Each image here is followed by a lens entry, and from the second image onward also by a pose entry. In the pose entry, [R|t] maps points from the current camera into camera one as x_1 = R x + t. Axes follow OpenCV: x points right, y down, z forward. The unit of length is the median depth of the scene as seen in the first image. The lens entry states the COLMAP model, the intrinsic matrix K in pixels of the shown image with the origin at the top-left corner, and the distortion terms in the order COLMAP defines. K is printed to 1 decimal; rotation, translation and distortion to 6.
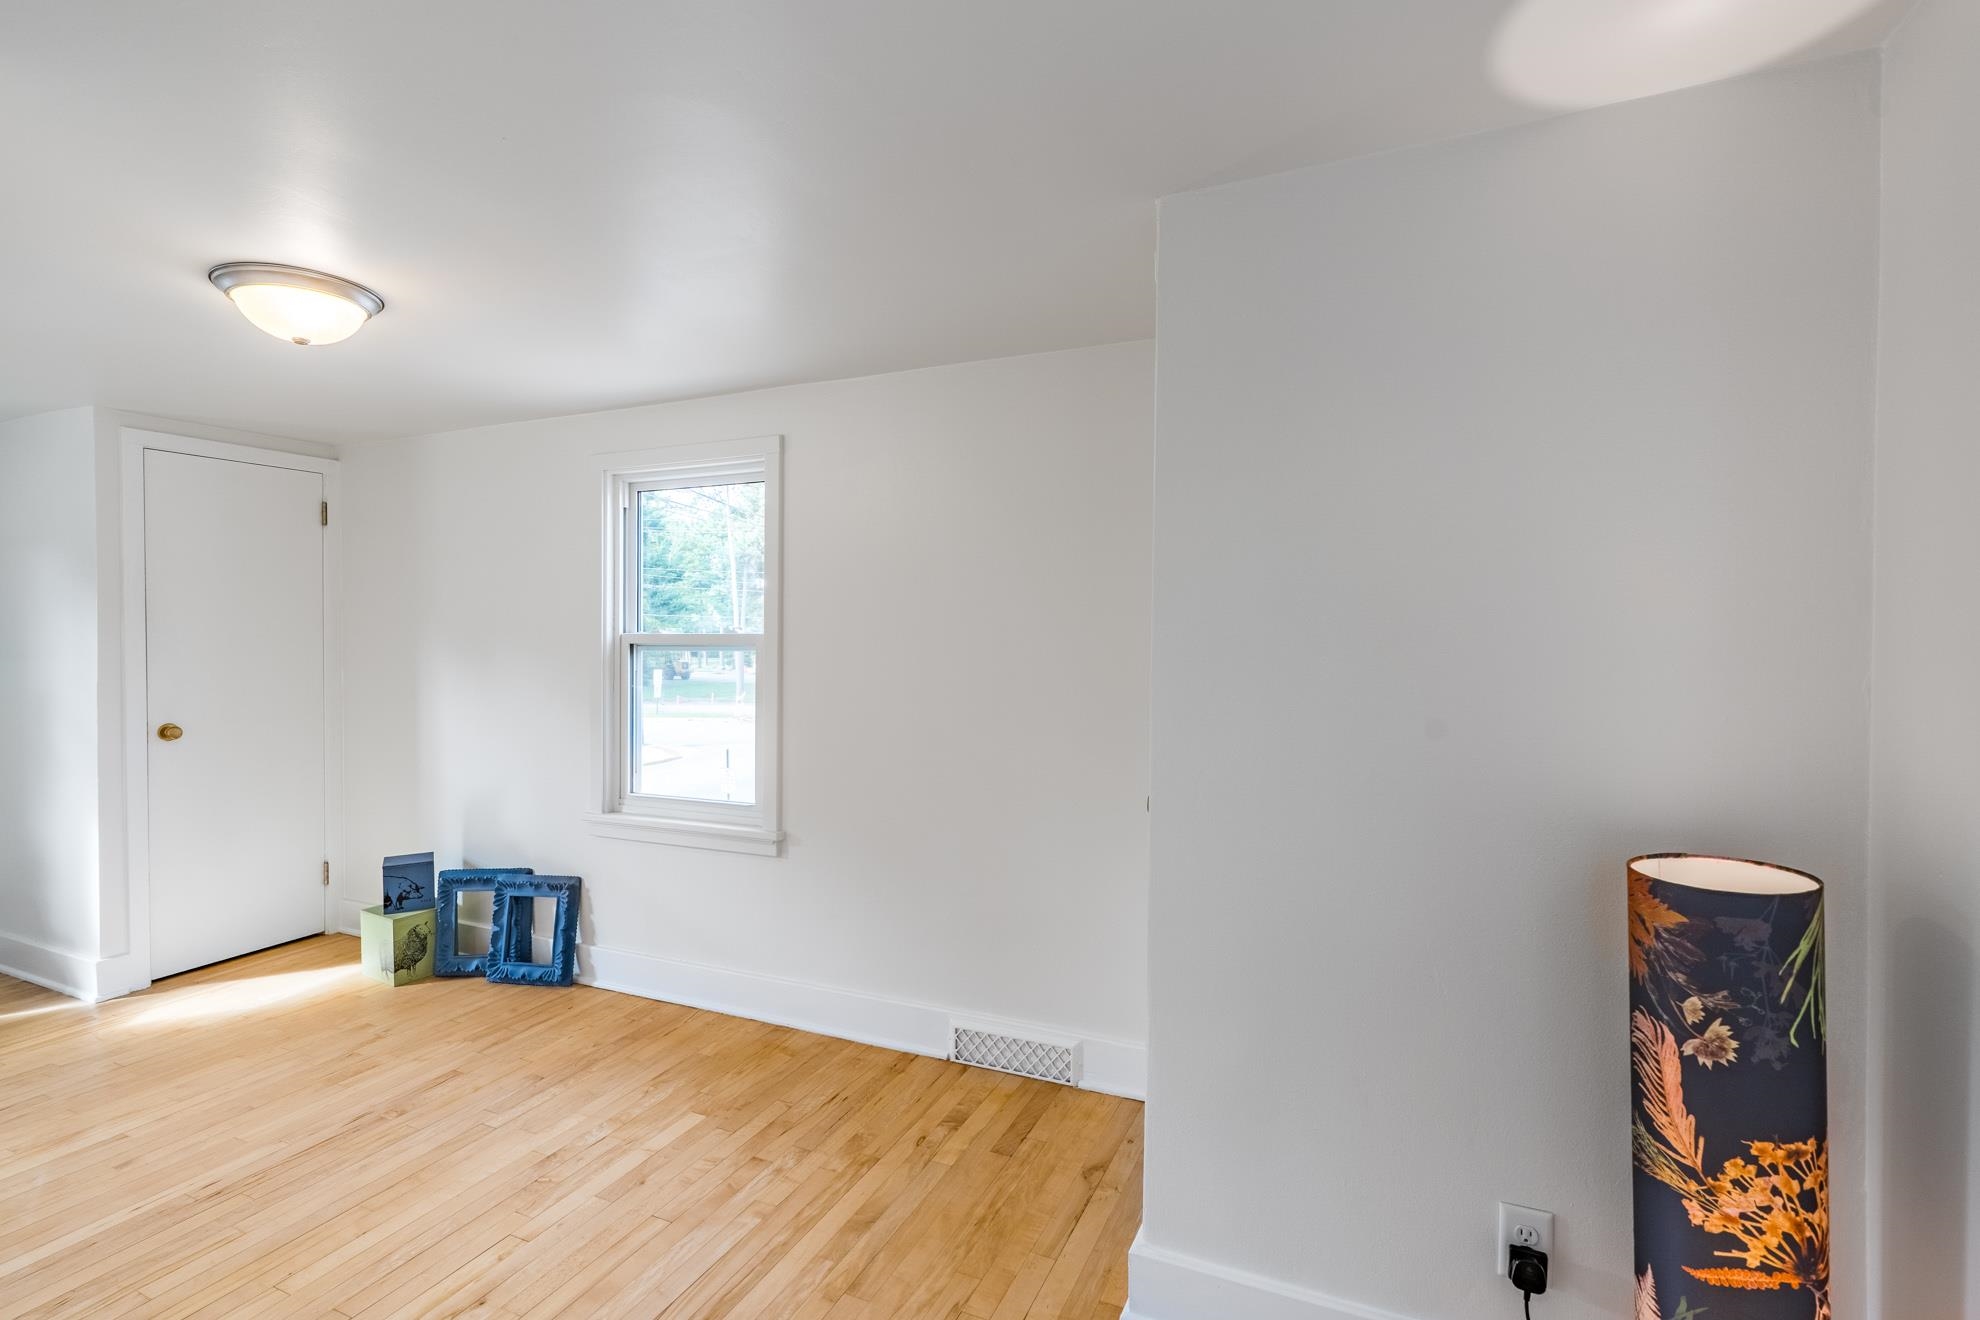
lens RADIAL K [[908.7, 0, 983.1], [0, 908.7, 662.4], [0, 0, 1]] dist [-0.001367, -0.000298]
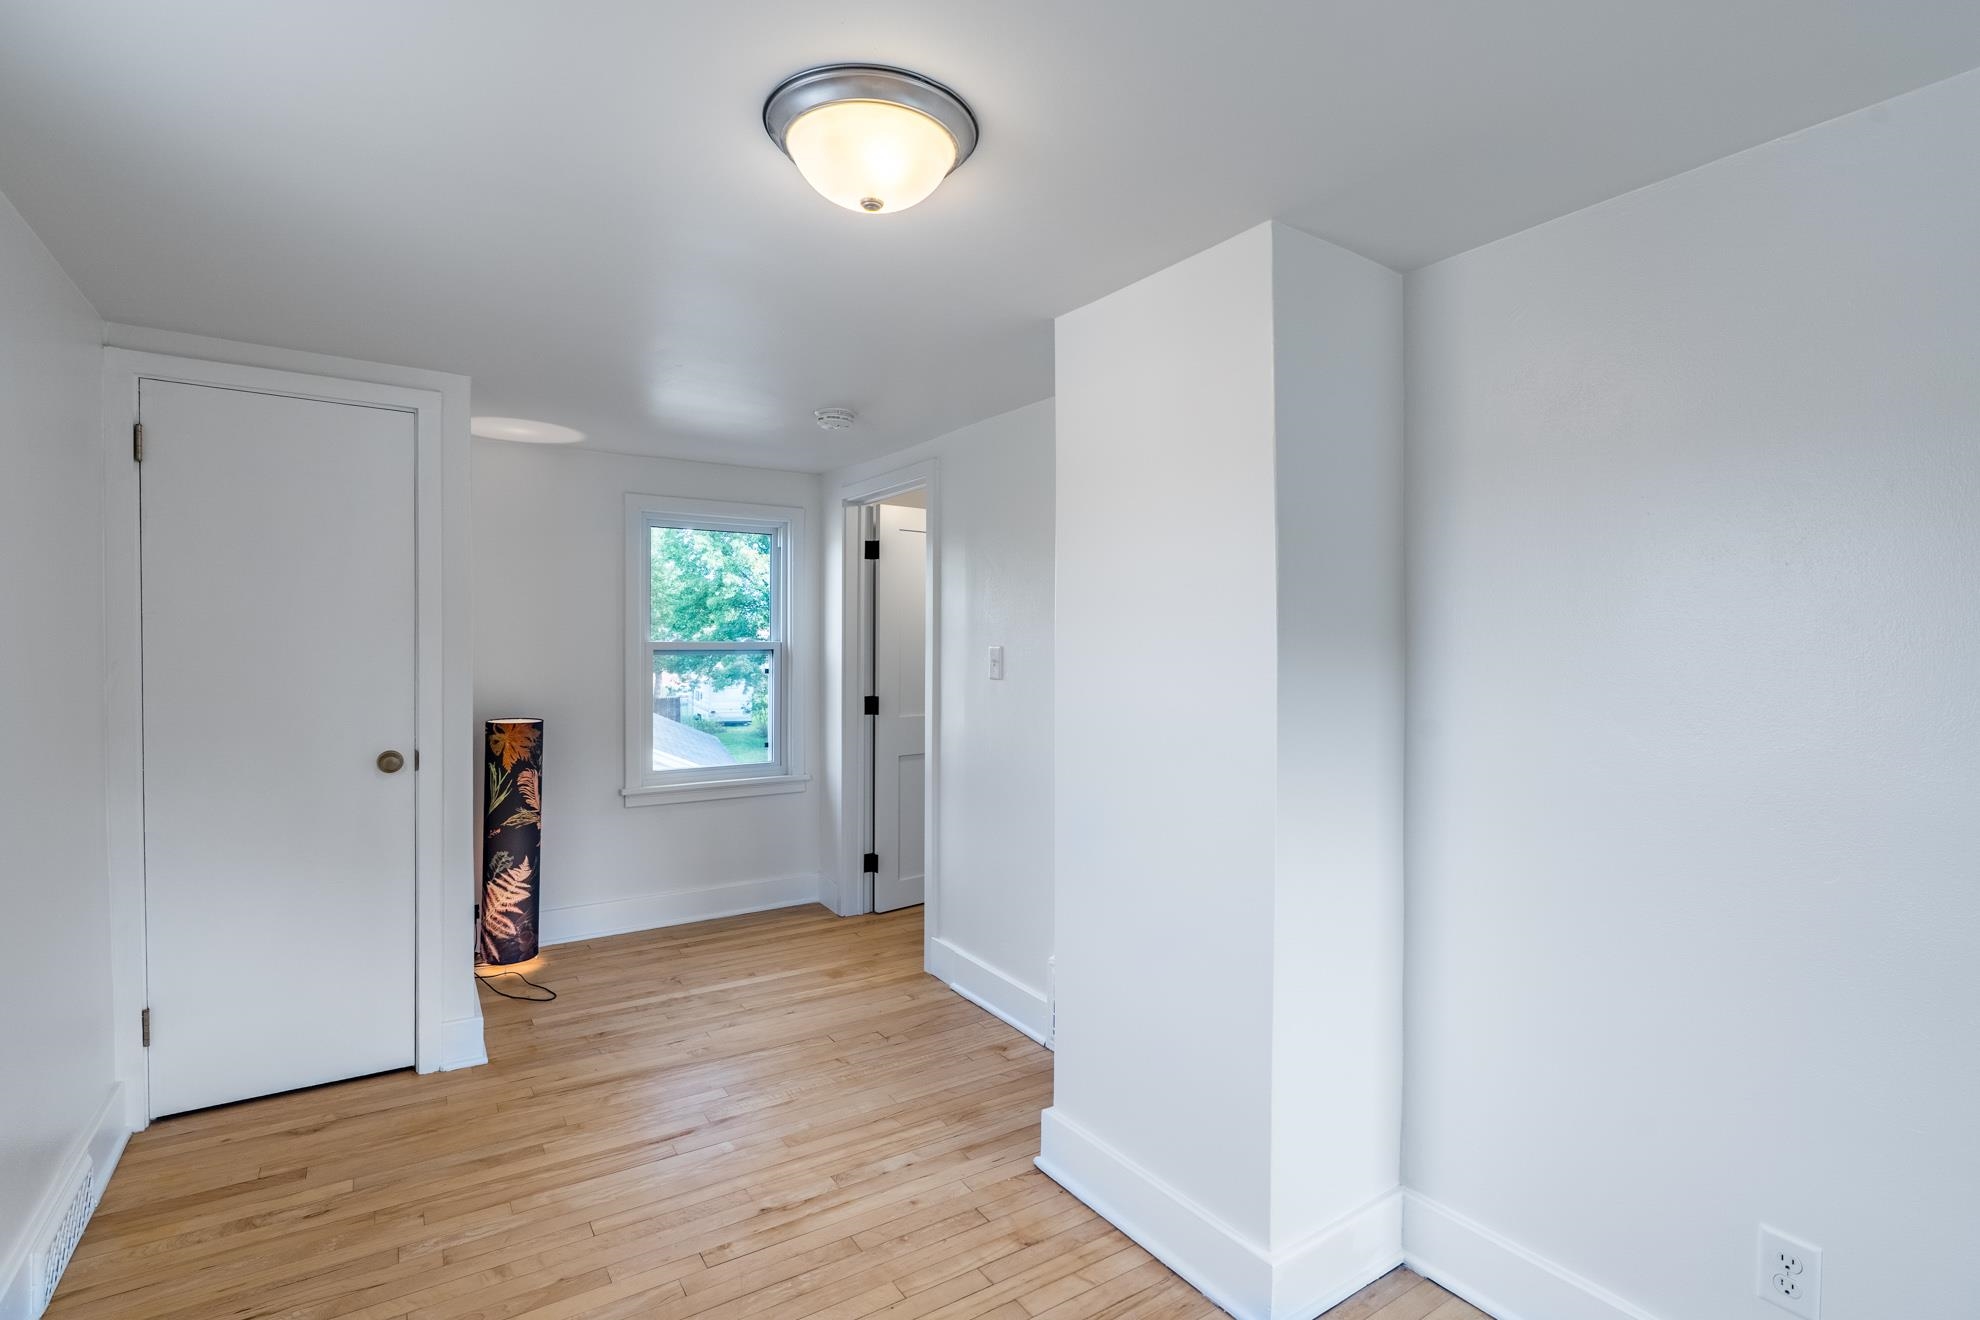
lens RADIAL K [[908.7, 0, 983.1], [0, 908.7, 662.4], [0, 0, 1]] dist [-0.001367, -0.000298]
pose [[-0.848817, -0.016789, 0.528419, -1.173432], [-0.002090, 0.999594, 0.028402, -0.036407], [-0.528682, 0.023003, -0.848508, 1.524534]]
